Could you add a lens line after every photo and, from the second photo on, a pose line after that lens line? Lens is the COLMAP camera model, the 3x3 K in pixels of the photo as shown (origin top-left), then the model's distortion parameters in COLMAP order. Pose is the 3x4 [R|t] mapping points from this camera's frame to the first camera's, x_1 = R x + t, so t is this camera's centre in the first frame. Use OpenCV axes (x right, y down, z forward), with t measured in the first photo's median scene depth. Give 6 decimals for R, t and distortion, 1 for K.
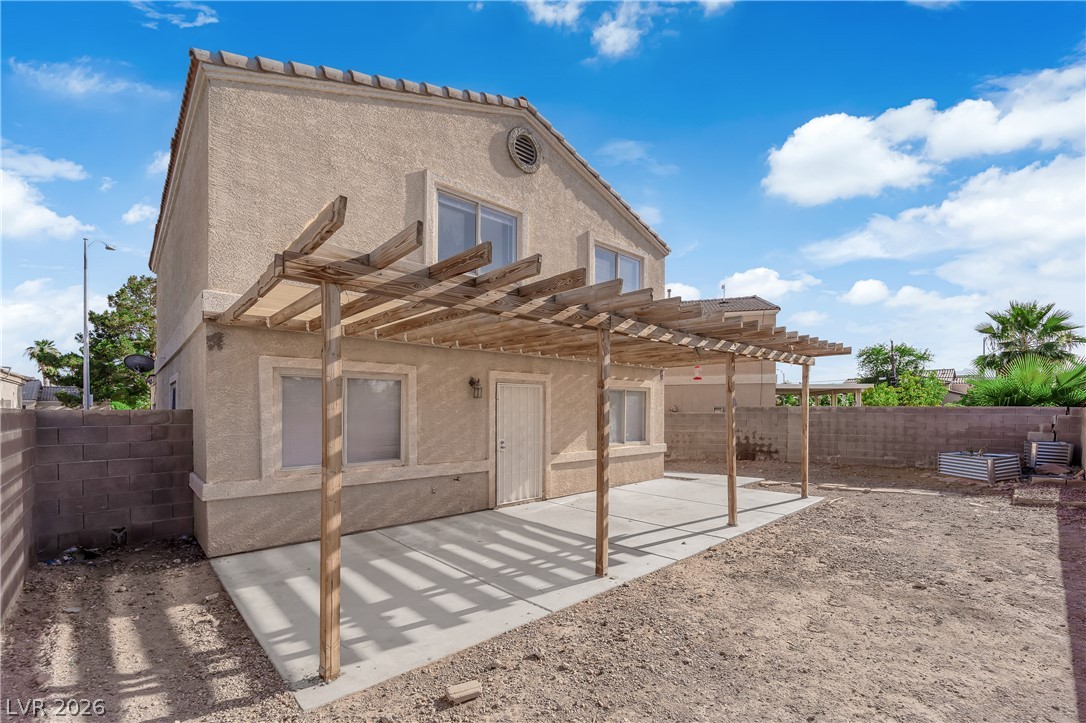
lens RADIAL K [[466.3, 0, 579.9], [0, 466.3, 413.8], [0, 0, 1]] dist [-0.000439, -0.000139]
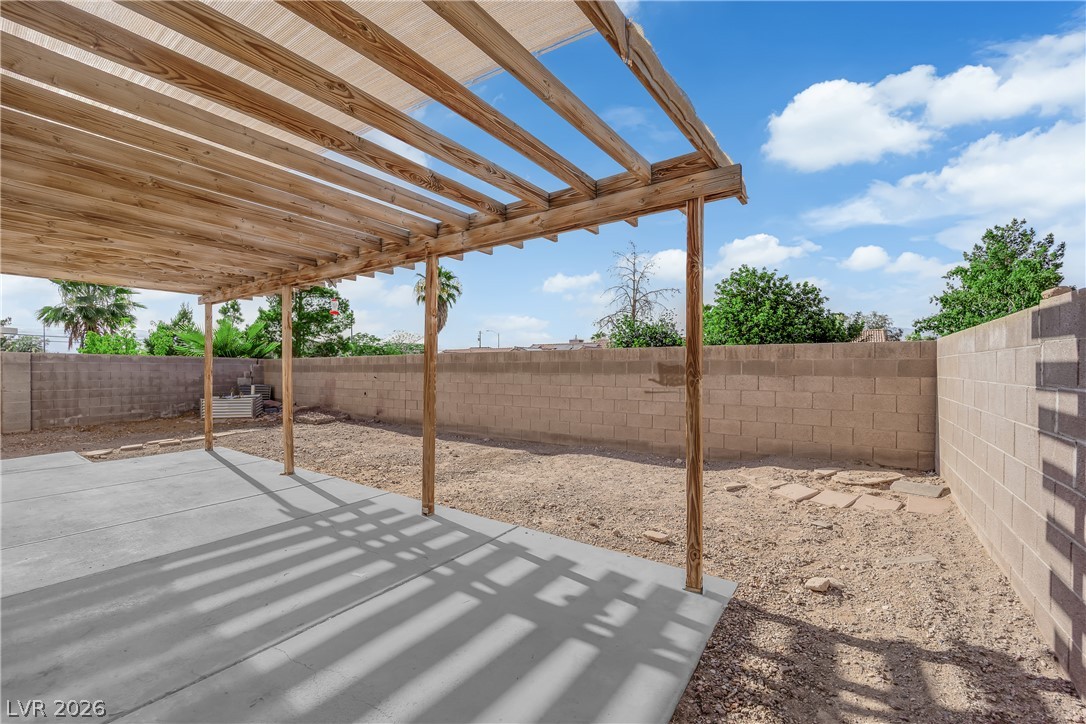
lens RADIAL K [[447.2, 0, 543.0], [0, 447.2, 362.0], [0, 0, 1]] dist [0.000510, -0.000150]
pose [[-0.181639, 0.012126, 0.983290, -0.364969], [0.017833, 0.999800, -0.009036, 0.020145], [-0.983203, 0.015894, -0.181819, 0.381013]]
